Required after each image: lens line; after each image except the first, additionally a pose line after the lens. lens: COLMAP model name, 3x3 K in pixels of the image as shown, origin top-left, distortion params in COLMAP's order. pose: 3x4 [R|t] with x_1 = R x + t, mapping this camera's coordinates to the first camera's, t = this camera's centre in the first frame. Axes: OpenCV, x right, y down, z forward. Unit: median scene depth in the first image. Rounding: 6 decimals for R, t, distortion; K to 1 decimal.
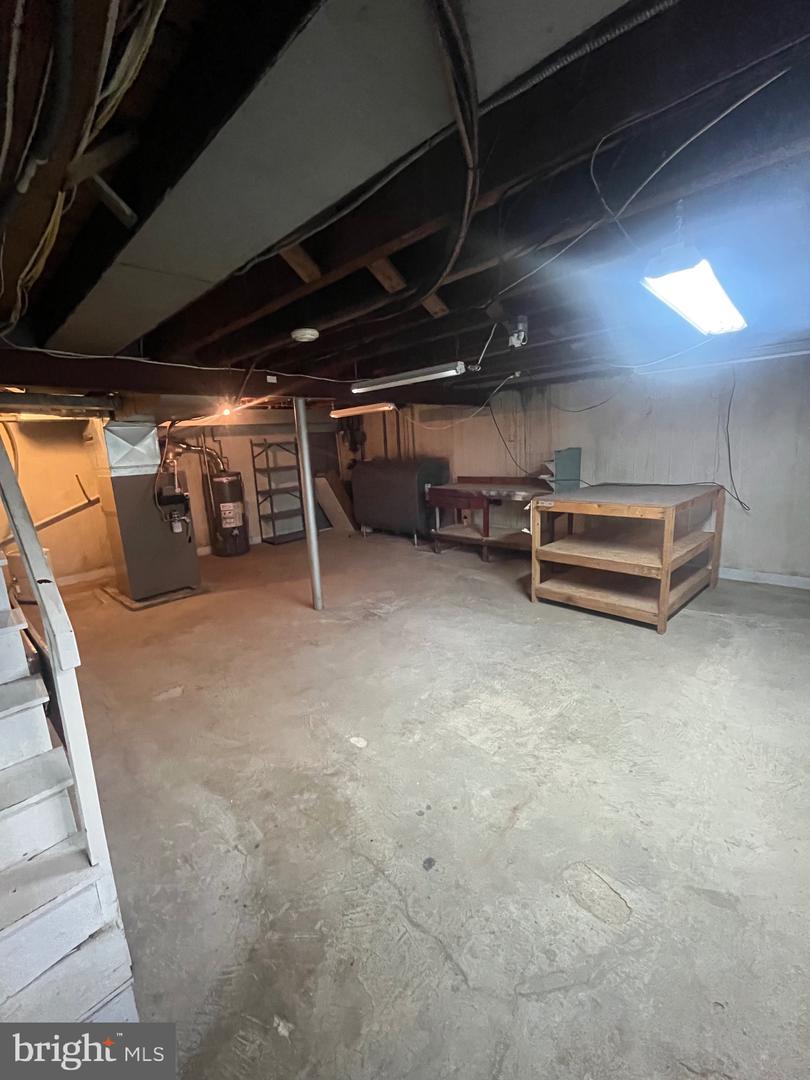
lens RADIAL K [[442.2, 0, 403.2], [0, 442.2, 537.0], [0, 0, 1]] dist [-0.002022, 0.000134]
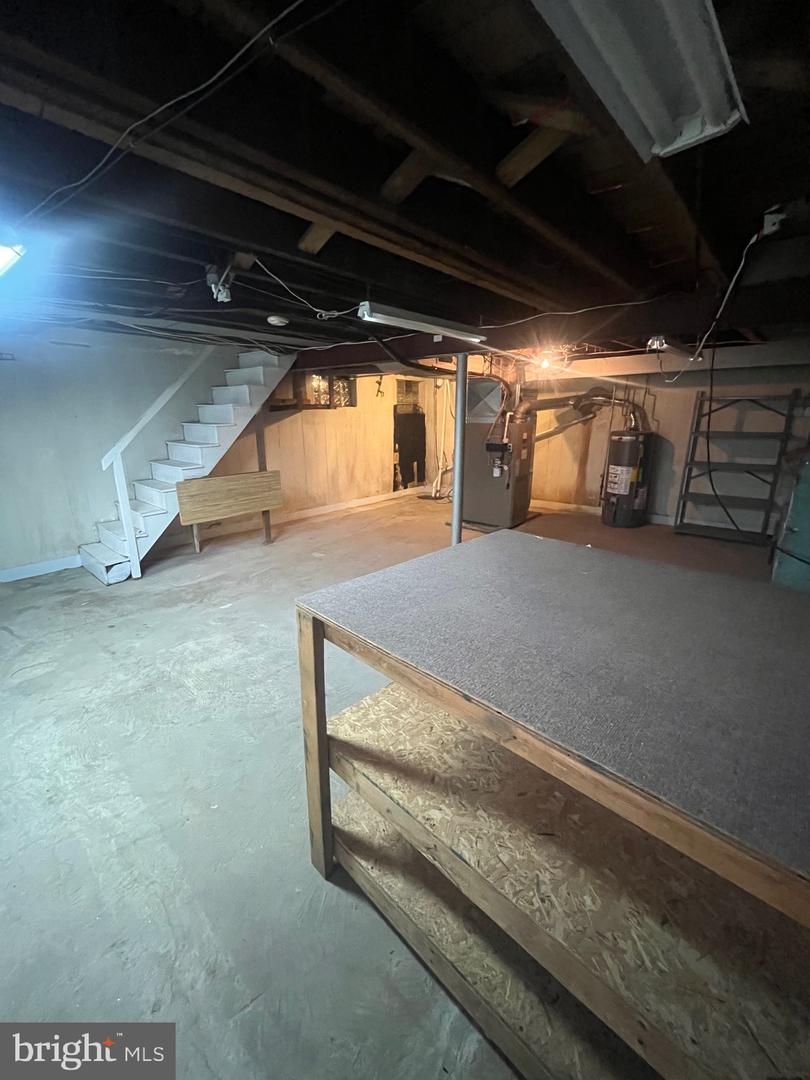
lens RADIAL K [[442.2, 0, 403.6], [0, 442.2, 537.5], [0, 0, 1]] dist [-0.002022, 0.000134]
pose [[0.042189, 0.325236, -0.944691, 1.247104], [-0.203741, 0.928465, 0.310551, -0.347100], [0.978115, 0.179370, 0.105434, 1.343717]]
